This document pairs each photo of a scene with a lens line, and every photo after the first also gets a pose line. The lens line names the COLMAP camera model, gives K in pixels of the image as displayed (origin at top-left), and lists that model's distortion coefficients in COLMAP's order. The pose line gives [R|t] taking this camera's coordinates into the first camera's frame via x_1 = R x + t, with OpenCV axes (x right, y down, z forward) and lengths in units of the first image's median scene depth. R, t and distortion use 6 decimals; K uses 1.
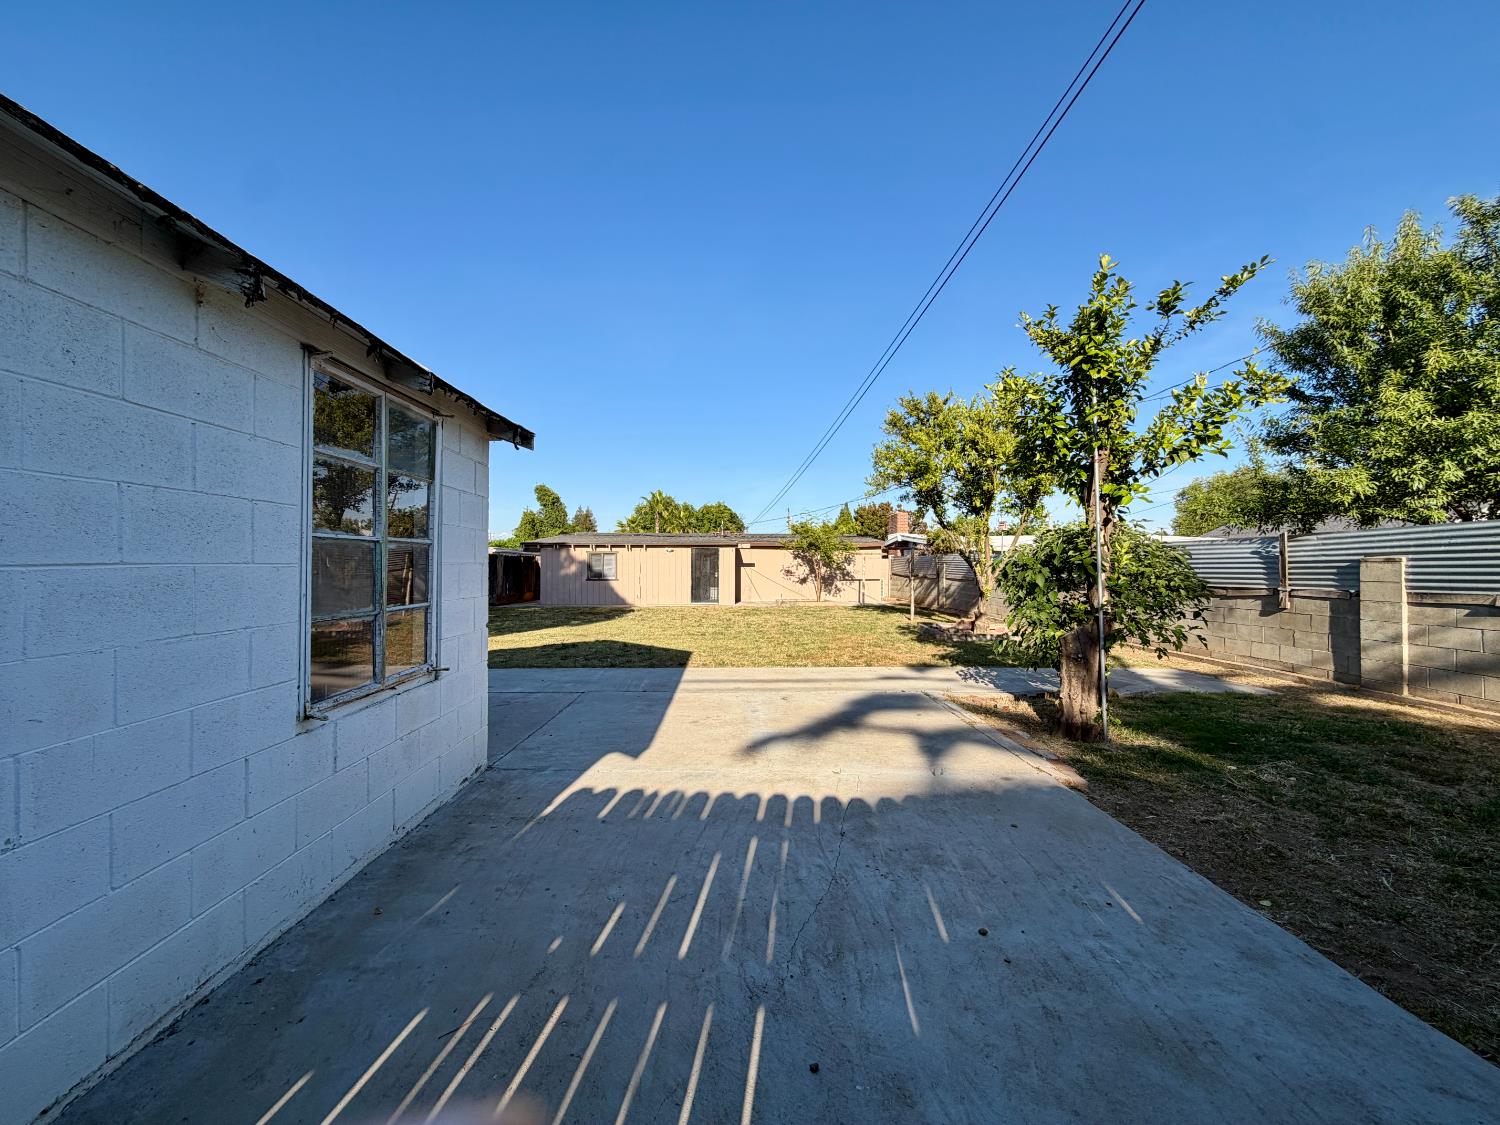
lens RADIAL K [[597.7, 0, 747.9], [0, 597.7, 562.0], [0, 0, 1]] dist [-0.000802, 0.000073]
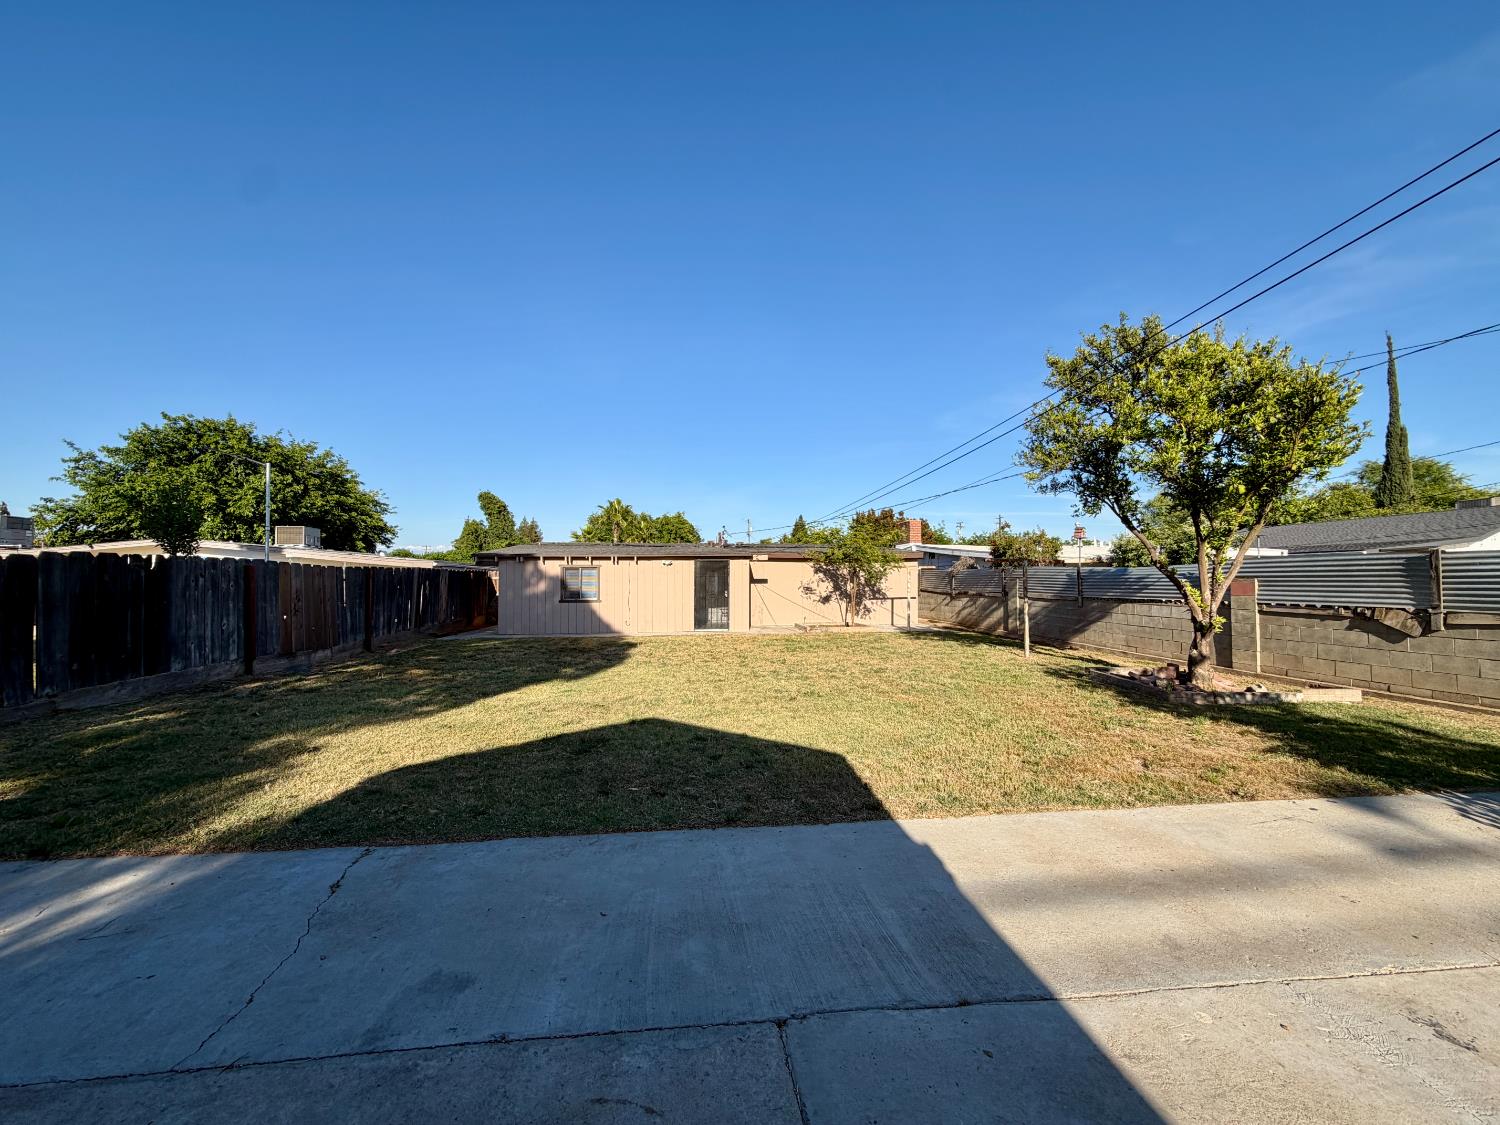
lens RADIAL K [[597.7, 0, 748.8], [0, 597.7, 566.5], [0, 0, 1]] dist [-0.000802, 0.000073]
pose [[0.996075, -0.002689, 0.088472, -0.259925], [0.003885, 0.999903, -0.013350, -0.011656], [-0.088427, 0.013641, 0.995989, 0.563414]]
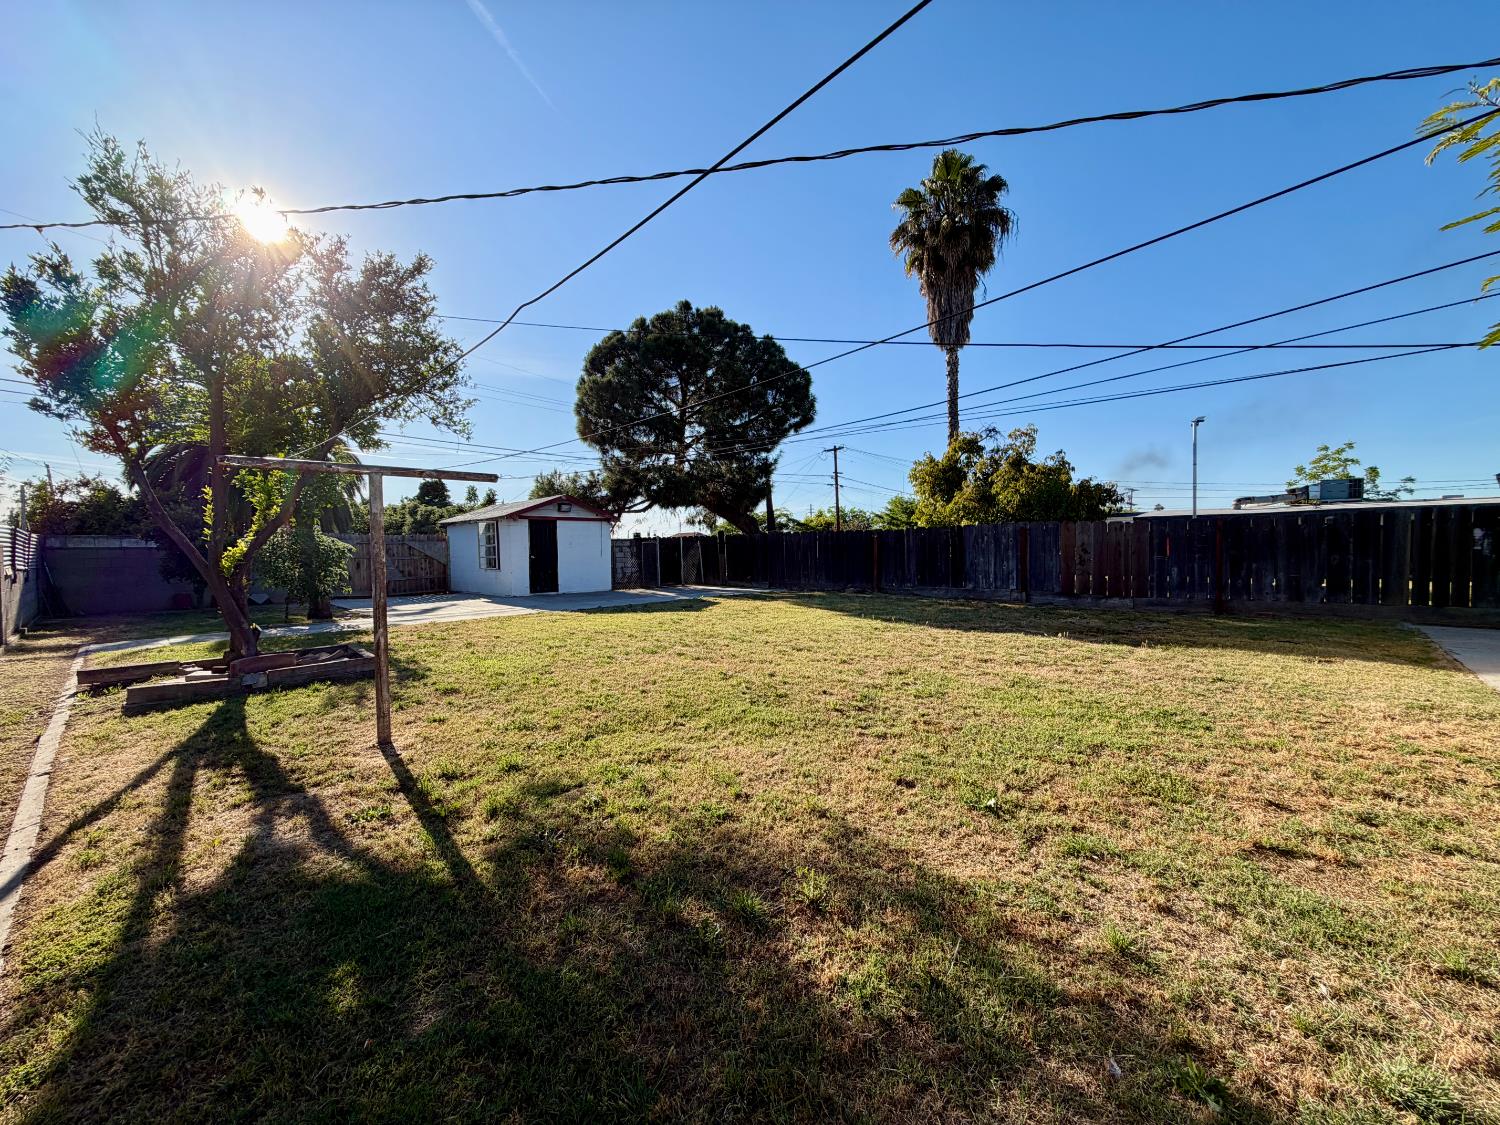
lens RADIAL K [[597.7, 0, 750.8], [0, 597.7, 561.8], [0, 0, 1]] dist [-0.000802, 0.000073]
pose [[-0.716479, 0.020065, -0.697320, 0.641510], [0.014397, 0.999799, 0.013977, 0.033867], [0.697460, -0.000025, -0.716624, 2.571350]]
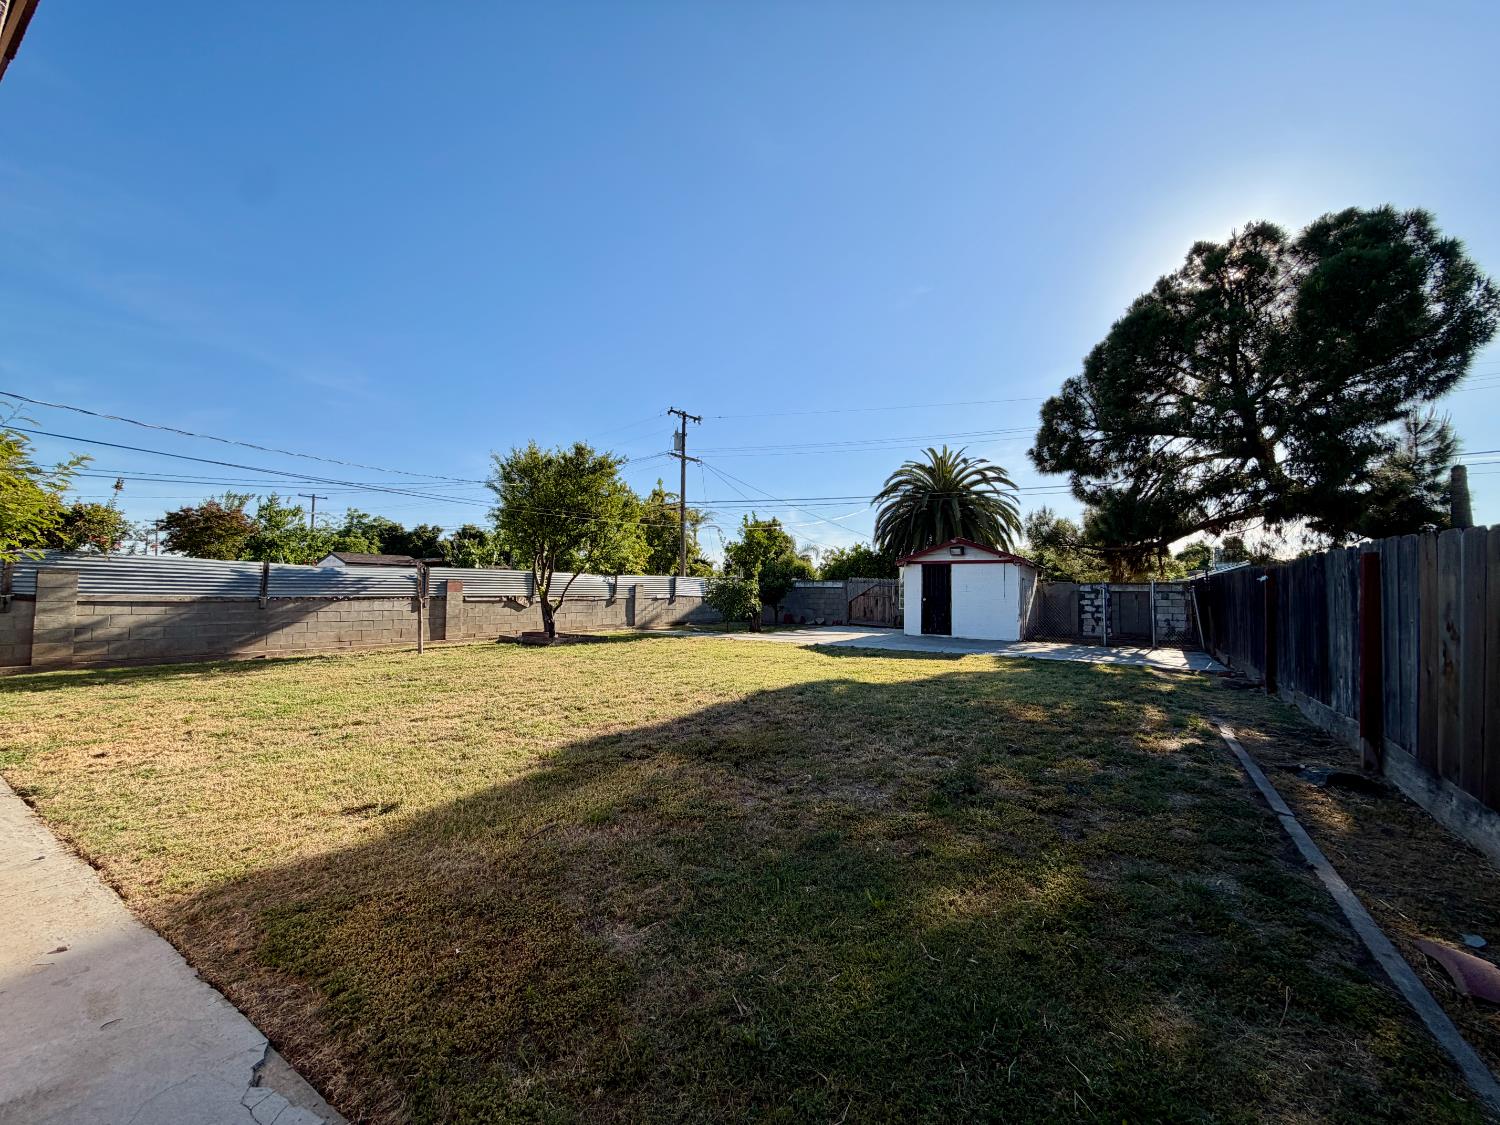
lens RADIAL K [[597.7, 0, 749.4], [0, 597.7, 567.5], [0, 0, 1]] dist [-0.000802, 0.000073]
pose [[-0.828315, 0.008640, 0.560195, -1.023832], [-0.018050, 0.998951, -0.042095, 0.021211], [-0.559971, -0.044980, -0.827290, 2.741368]]
